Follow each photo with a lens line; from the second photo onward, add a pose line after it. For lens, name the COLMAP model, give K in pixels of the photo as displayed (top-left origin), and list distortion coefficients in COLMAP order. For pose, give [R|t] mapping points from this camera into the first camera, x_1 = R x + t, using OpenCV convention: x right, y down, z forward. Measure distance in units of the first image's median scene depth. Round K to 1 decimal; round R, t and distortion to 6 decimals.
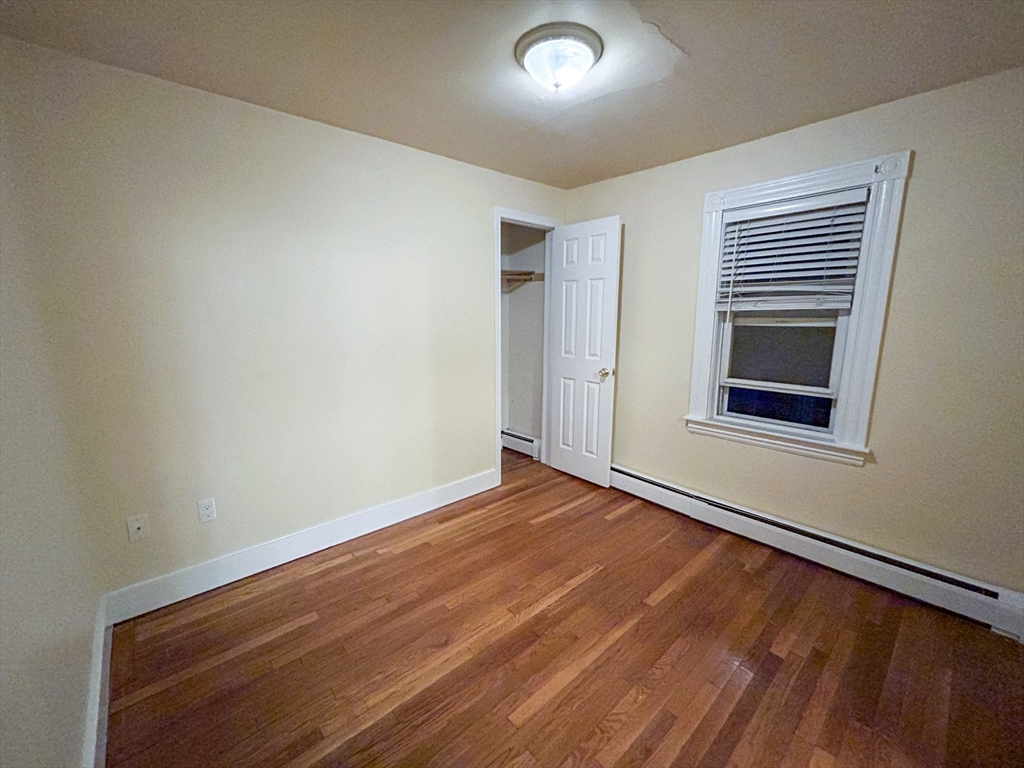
lens RADIAL K [[413.7, 0, 510.7], [0, 413.7, 383.6], [0, 0, 1]] dist [0.000401, 0.000670]
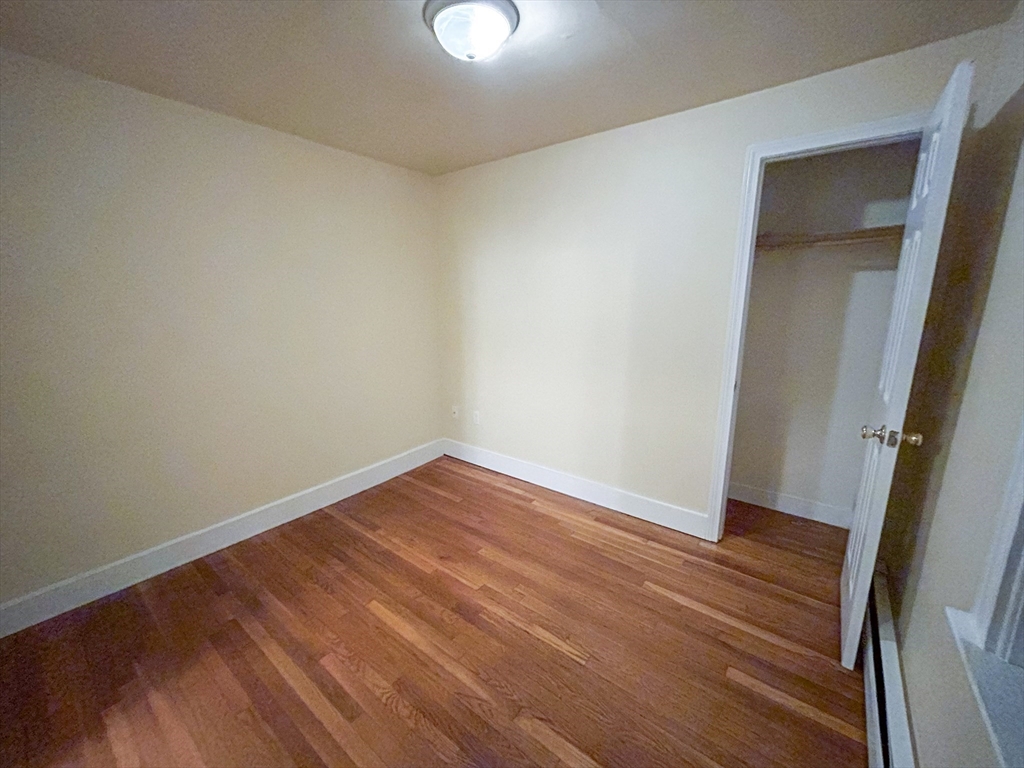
lens RADIAL K [[417.4, 0, 510.3], [0, 417.4, 383.3], [0, 0, 1]] dist [-0.002799, 0.000013]
pose [[0.179881, 0.198013, -0.963553, 0.758780], [-0.170124, 0.971033, 0.167790, -0.115828], [0.968866, 0.133741, 0.208357, 0.637607]]
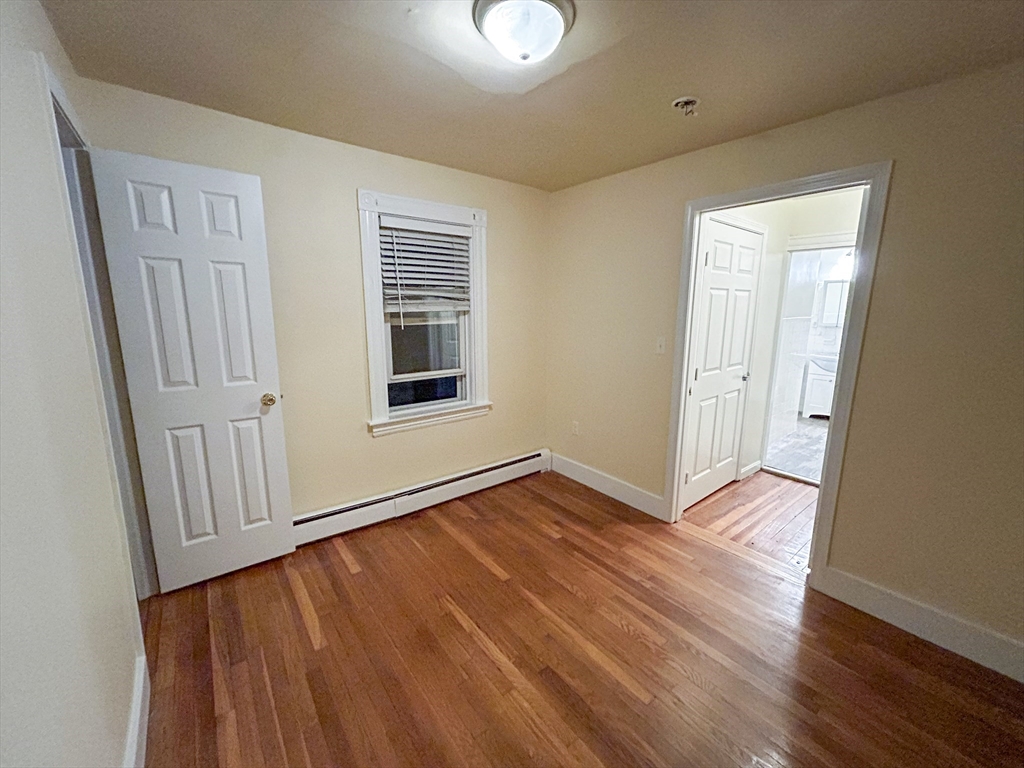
lens RADIAL K [[412.9, 0, 511.2], [0, 412.9, 384.8], [0, 0, 1]] dist [-0.005936, -0.000048]
pose [[0.064995, -0.177298, 0.982009, -0.549406], [0.167615, 0.972047, 0.164405, -0.125251], [-0.983708, 0.153914, 0.092895, 0.676332]]
